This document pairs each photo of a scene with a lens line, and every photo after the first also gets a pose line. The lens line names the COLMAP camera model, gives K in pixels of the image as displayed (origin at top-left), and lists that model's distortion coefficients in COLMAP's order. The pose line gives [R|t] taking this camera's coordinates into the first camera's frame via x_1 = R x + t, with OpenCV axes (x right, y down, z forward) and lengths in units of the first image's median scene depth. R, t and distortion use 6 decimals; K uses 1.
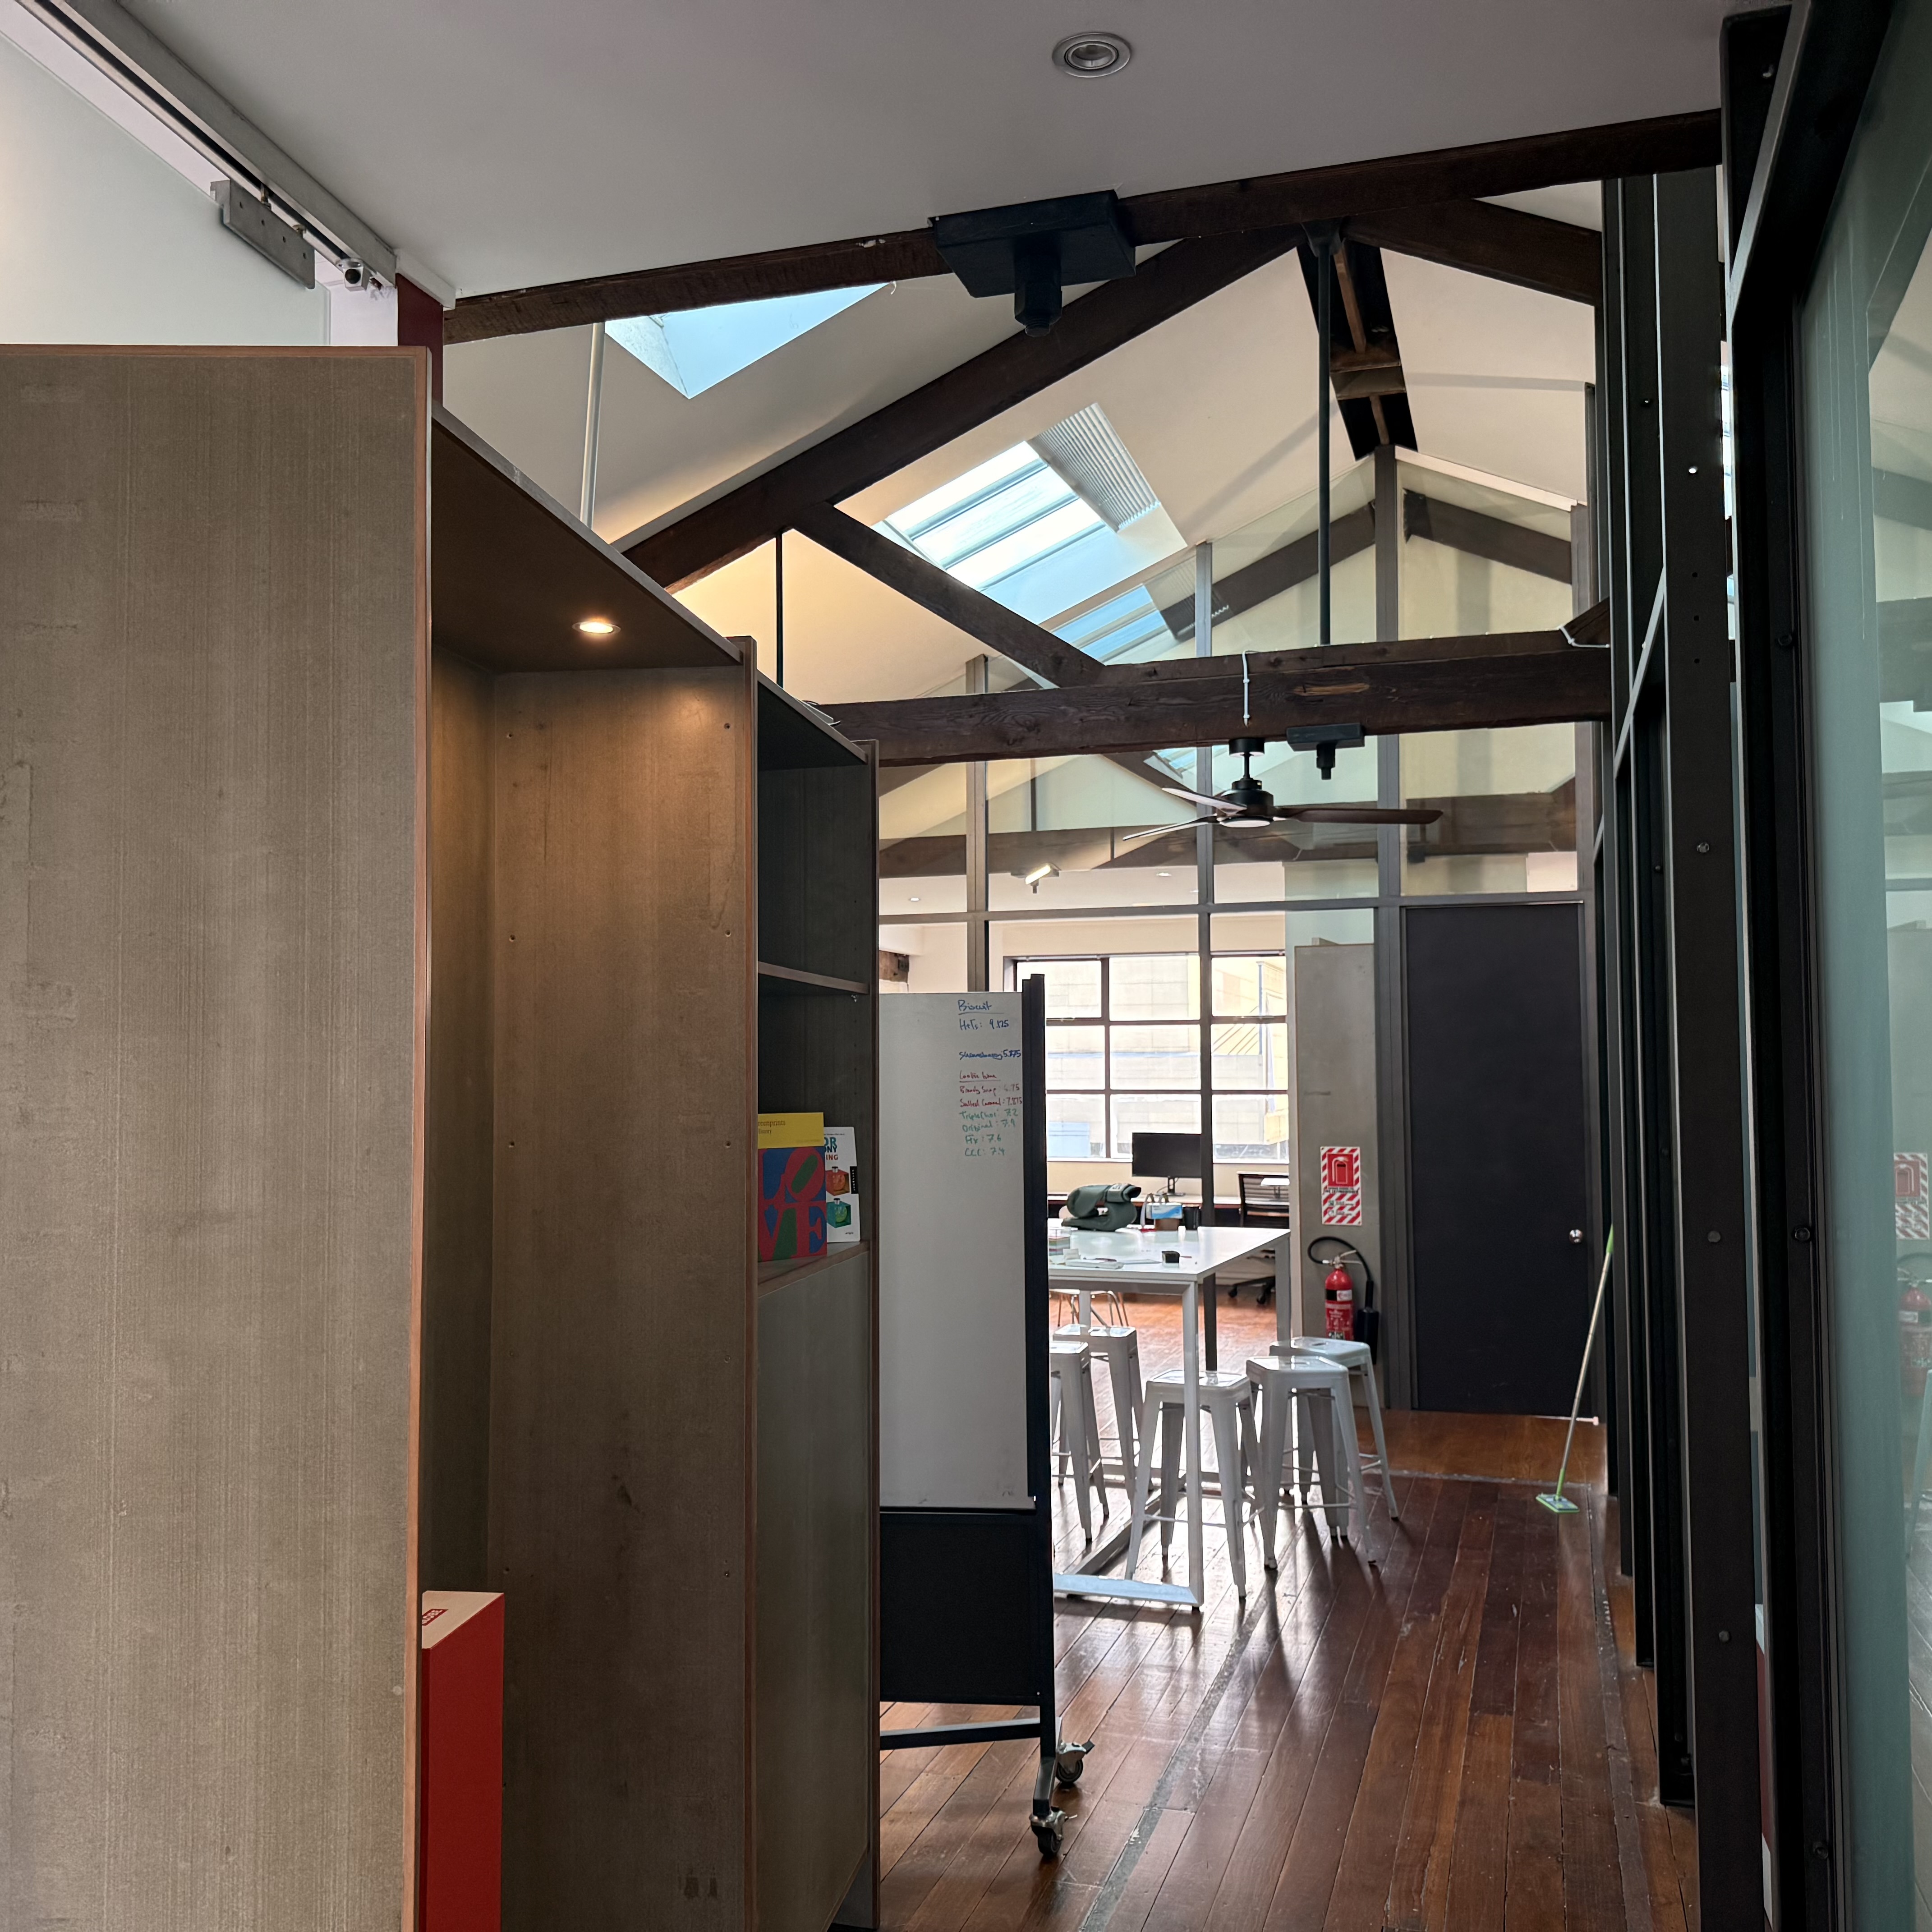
lens RADIAL K [[1812.5, 0, 959.7], [0, 1812.5, 983.4], [0, 0, 1]] dist [0.173984, -0.327061]
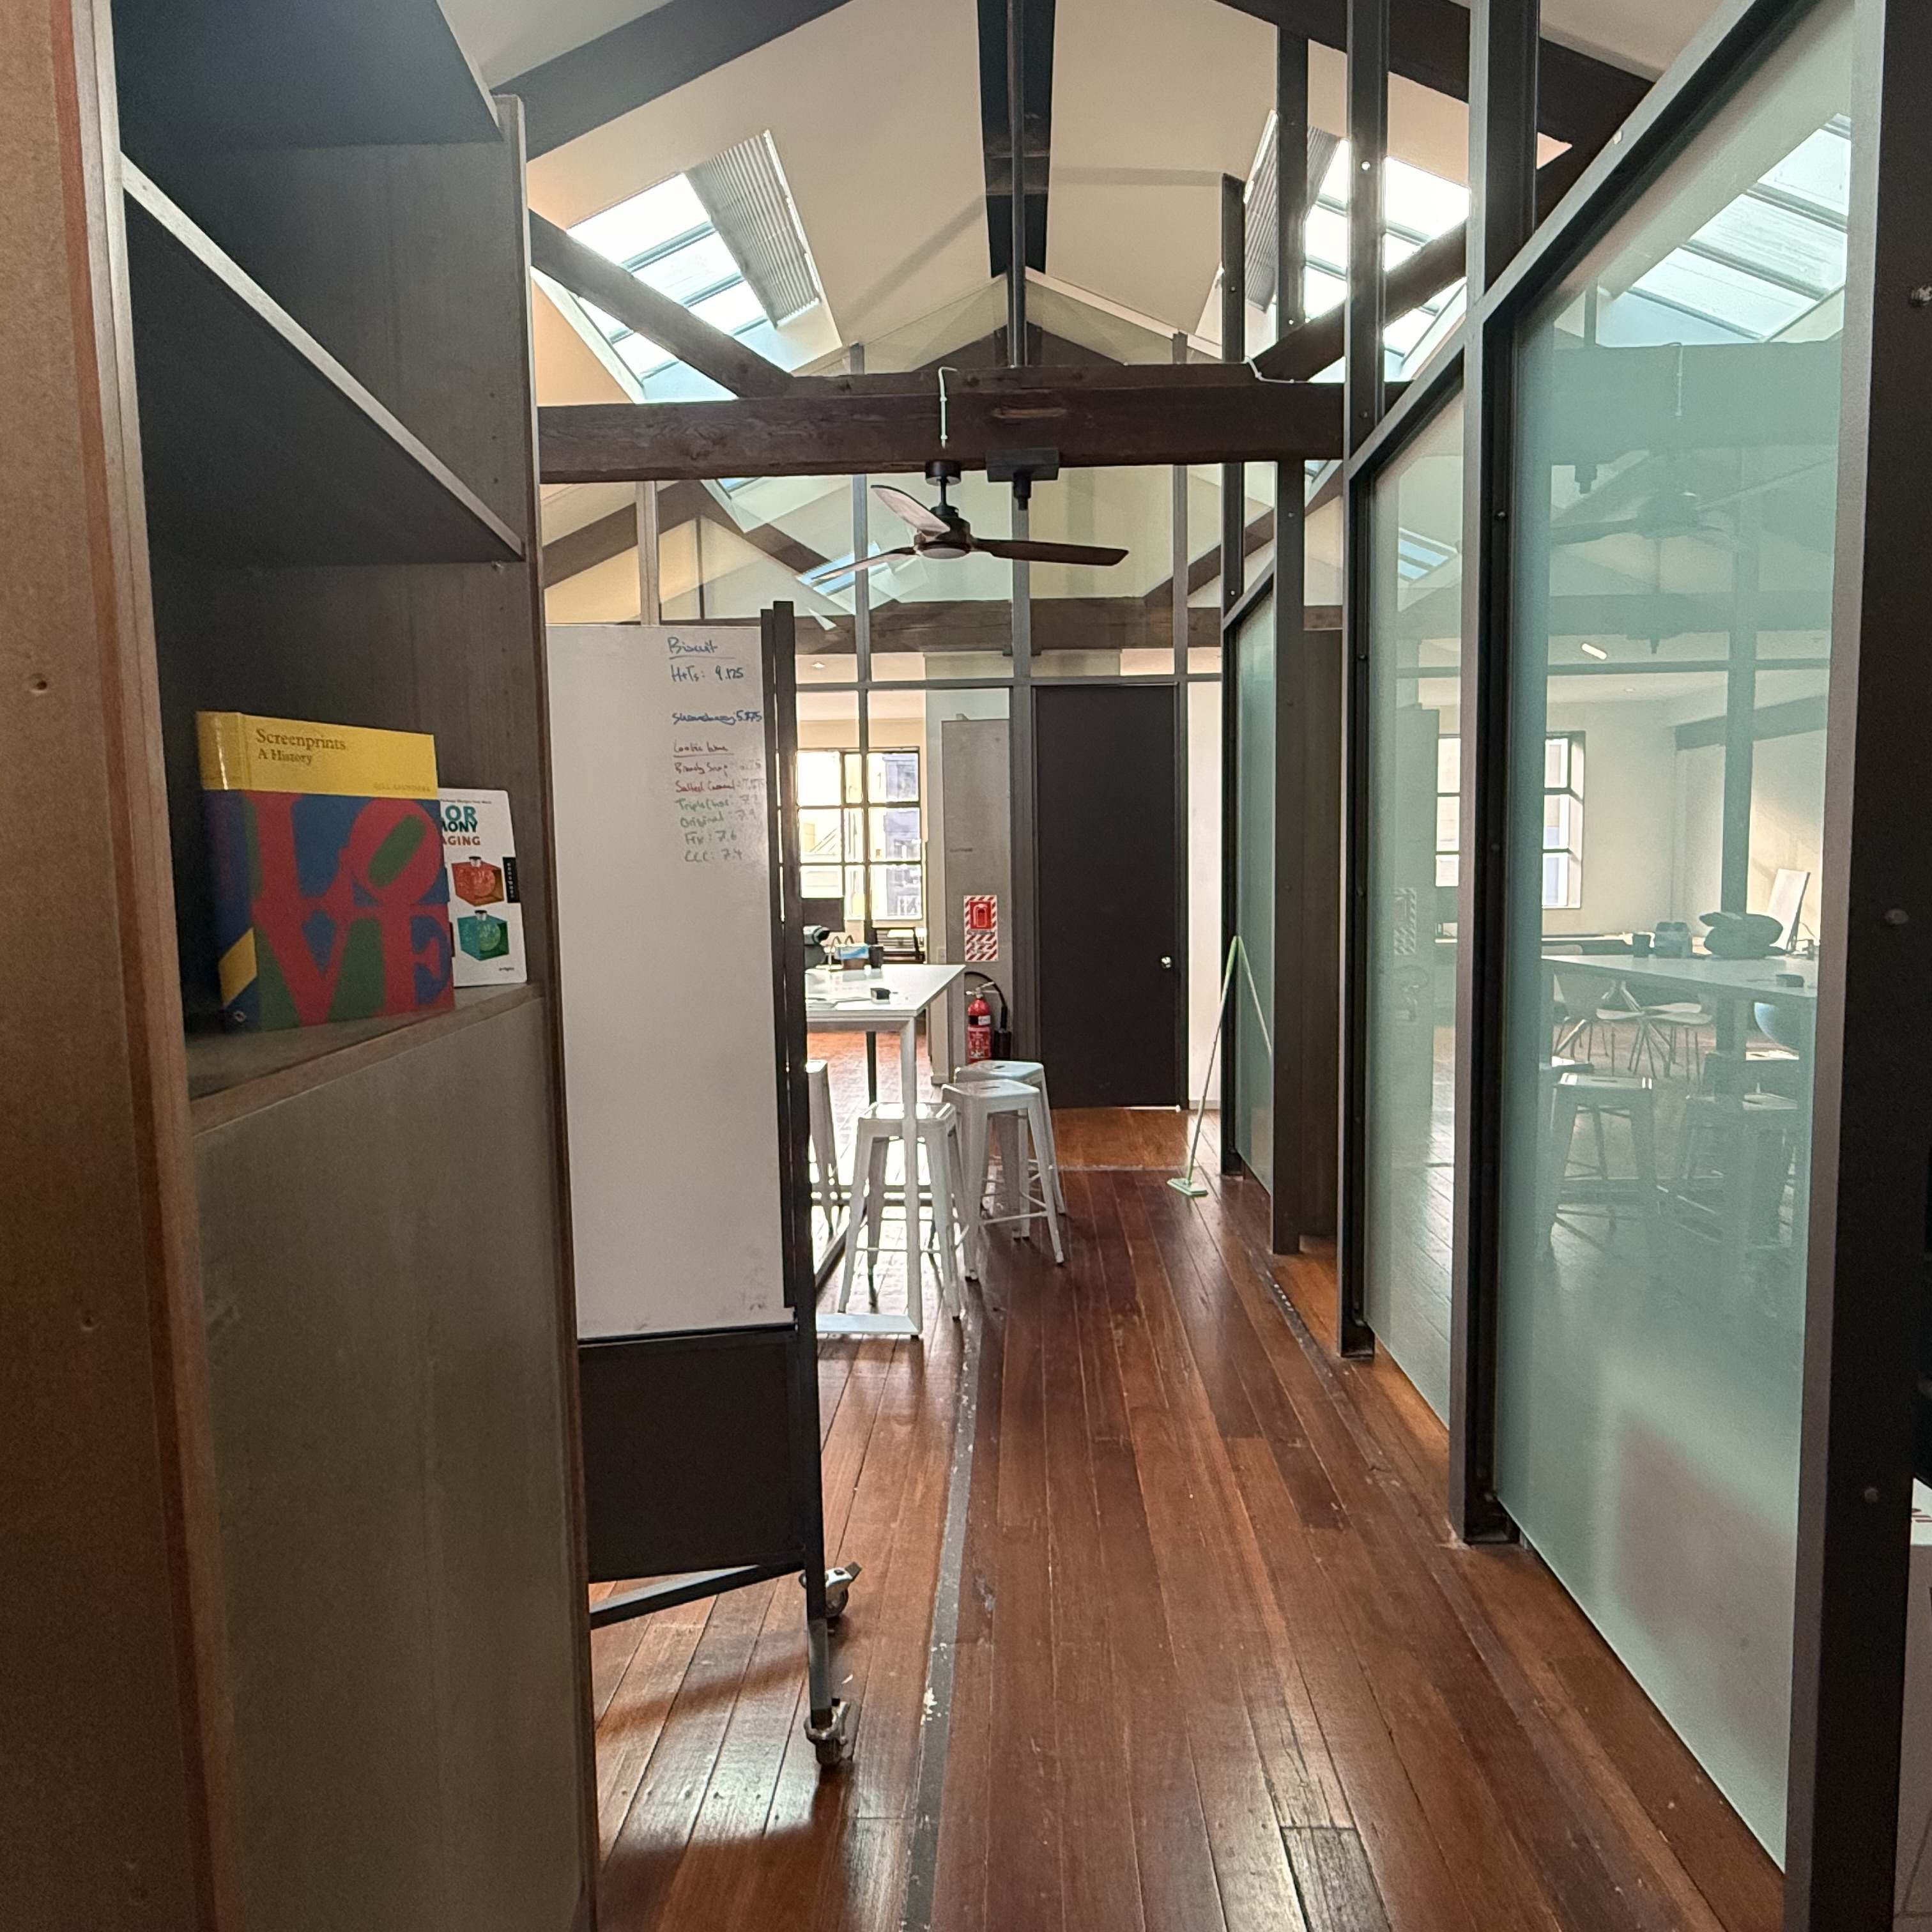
lens RADIAL K [[1287.2, 0, 973.5], [0, 1287.2, 969.0], [0, 0, 1]] dist [0.000764, 0.000279]
pose [[0.966332, -0.033551, 0.255100, -0.010904], [0.000721, 0.991811, 0.127713, 0.043826], [-0.257296, -0.123230, 0.958443, 0.292702]]
